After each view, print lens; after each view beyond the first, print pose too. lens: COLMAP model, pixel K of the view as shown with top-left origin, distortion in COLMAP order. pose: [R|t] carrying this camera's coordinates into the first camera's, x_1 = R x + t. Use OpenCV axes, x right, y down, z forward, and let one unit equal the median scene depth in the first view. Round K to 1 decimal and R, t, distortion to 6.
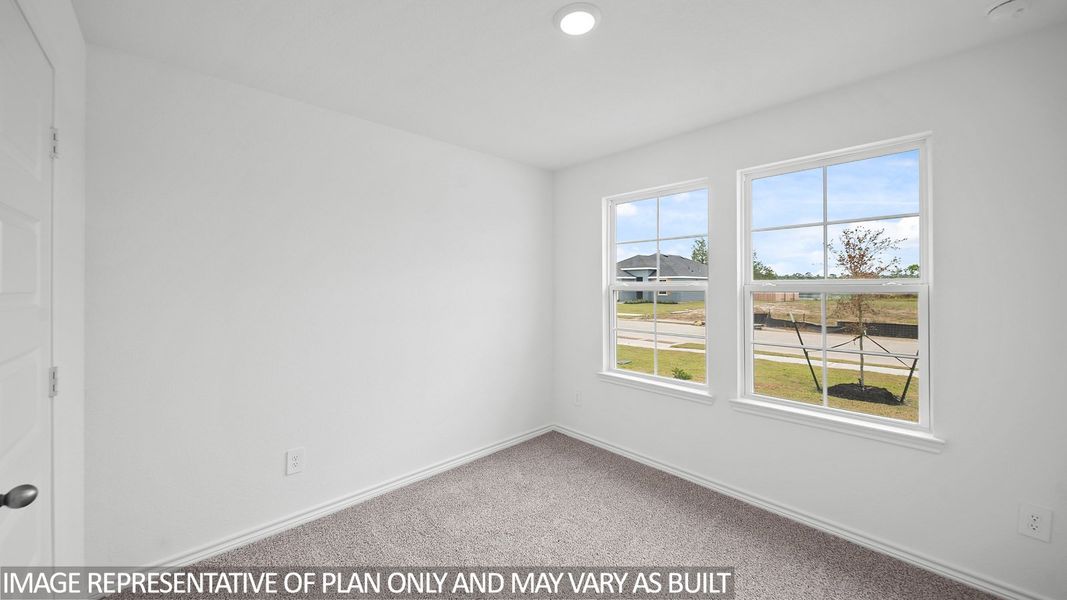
lens RADIAL K [[380.2, 0, 533.3], [0, 380.2, 285.4], [0, 0, 1]] dist [-0.000625, -0.000089]
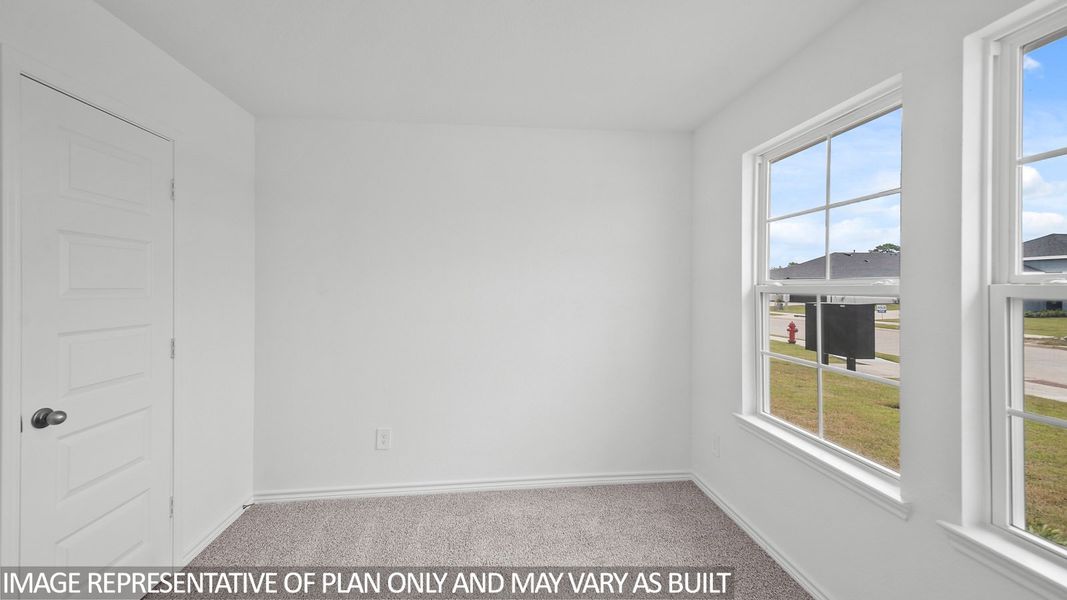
lens RADIAL K [[401.5, 0, 534.4], [0, 401.5, 288.3], [0, 0, 1]] dist [0.016550, -0.000025]
pose [[0.798660, 0.004559, -0.601765, 0.388325], [-0.001121, 0.999981, 0.006088, 0.001984], [0.601782, -0.004188, 0.798650, 0.258195]]
